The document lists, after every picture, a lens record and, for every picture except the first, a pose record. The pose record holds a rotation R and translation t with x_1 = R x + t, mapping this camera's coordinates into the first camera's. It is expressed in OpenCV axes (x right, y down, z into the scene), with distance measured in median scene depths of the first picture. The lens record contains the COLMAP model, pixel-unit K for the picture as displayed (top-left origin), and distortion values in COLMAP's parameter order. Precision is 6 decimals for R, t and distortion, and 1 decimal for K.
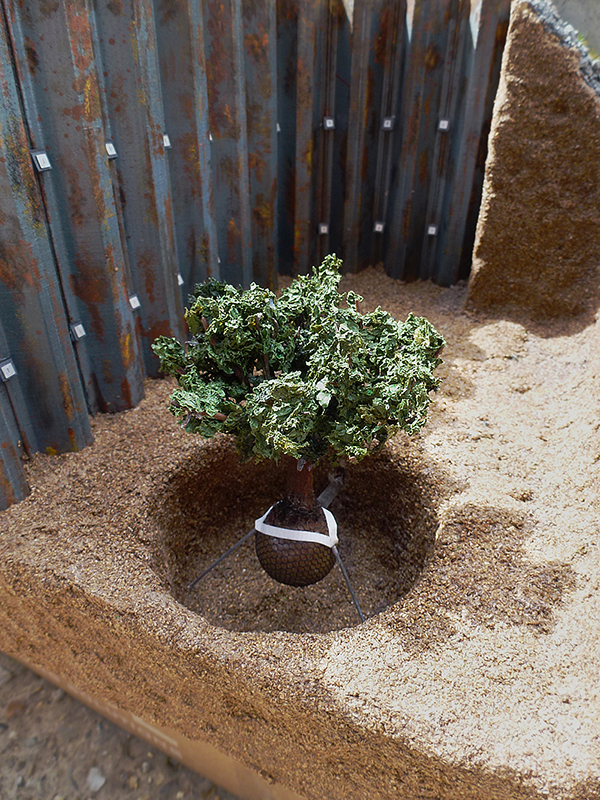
lens RADIAL K [[565.0, 0, 300.0], [0, 565.0, 400.0], [0, 0, 1]] dist [-0.064754, 0.008358]
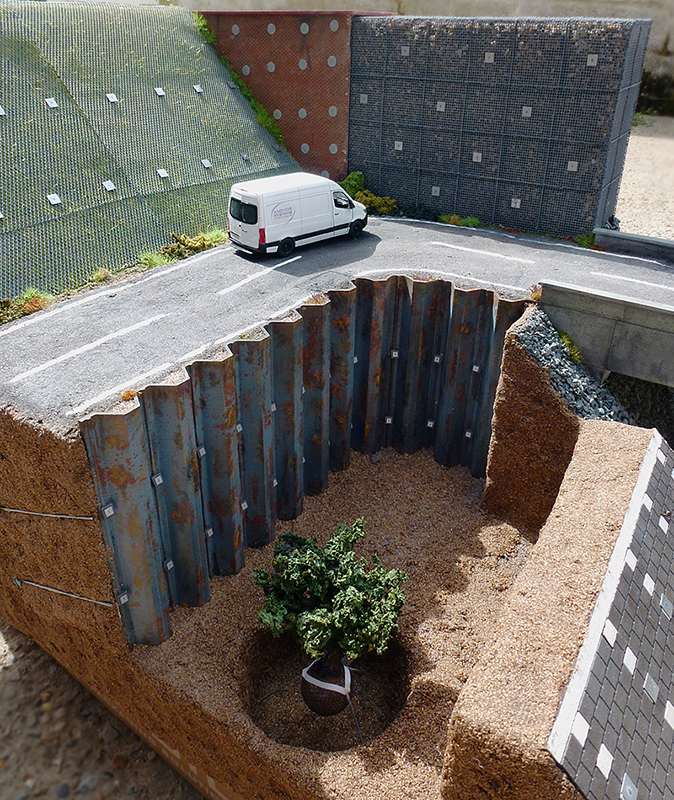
lens RADIAL K [[627.9, 0, 333.7], [0, 627.9, 351.3], [0, 0, 1]] dist [-0.067548, 0.013042]
pose [[0.987953, 0.076676, -0.134423, 0.146944], [-0.093233, 0.988197, -0.121549, -0.401119], [0.123517, 0.132617, 0.983441, -0.715772]]
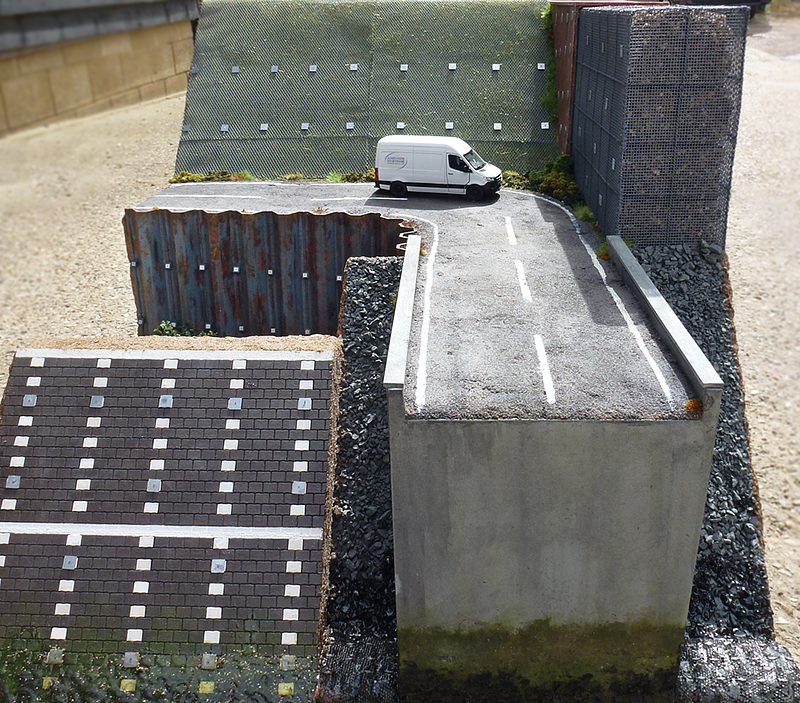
lens RADIAL K [[800.0, 0, 414.8], [0, 800.0, 351.3], [0, 0, 1]] dist [-0.047491, 0.016120]
pose [[0.378329, 0.368968, -0.848958, 2.772071], [-0.515230, 0.845866, 0.138017, -0.904946], [0.769029, 0.385193, 0.510119, -0.103748]]
